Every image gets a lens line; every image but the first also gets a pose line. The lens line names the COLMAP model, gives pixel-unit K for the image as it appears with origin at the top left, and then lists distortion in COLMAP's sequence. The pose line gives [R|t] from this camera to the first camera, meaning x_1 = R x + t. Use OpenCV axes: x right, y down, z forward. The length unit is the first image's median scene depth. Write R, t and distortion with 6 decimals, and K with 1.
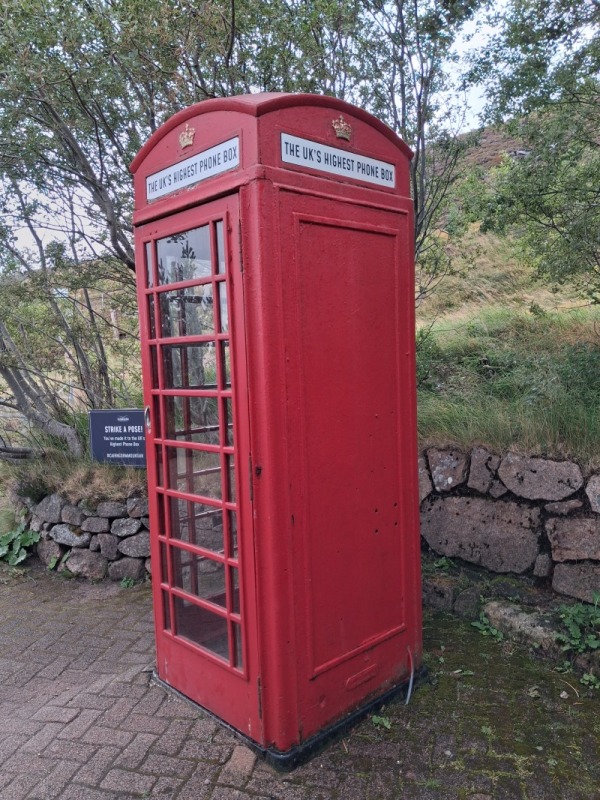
lens RADIAL K [[636.3, 0, 286.3], [0, 636.3, 396.2], [0, 0, 1]] dist [0.035012, -0.074650]
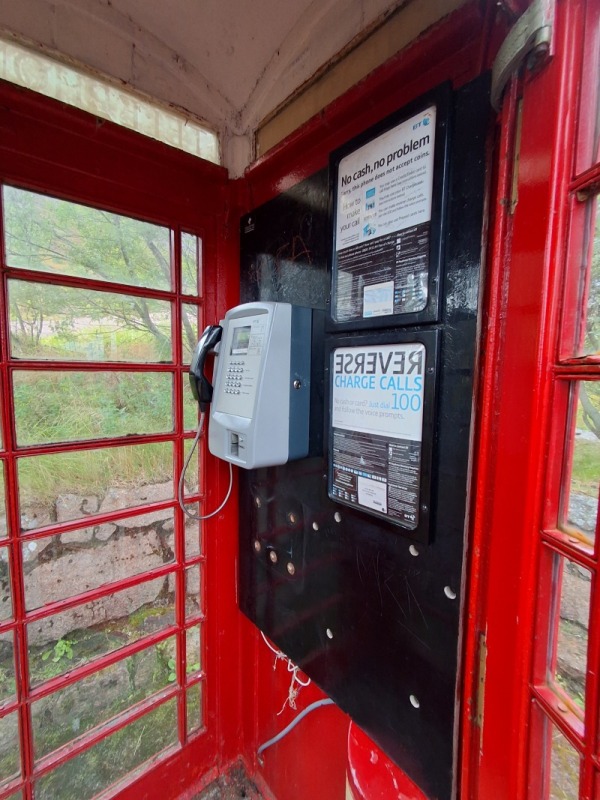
lens RADIAL K [[367.3, 0, 300.1], [0, 367.3, 403.0], [0, 0, 1]] dist [0.018080, -0.015415]
pose [[0.023012, -0.051175, 0.998425, -0.214775], [0.049554, 0.997520, 0.049987, -0.059981], [-0.998506, 0.048326, 0.025491, 0.759179]]
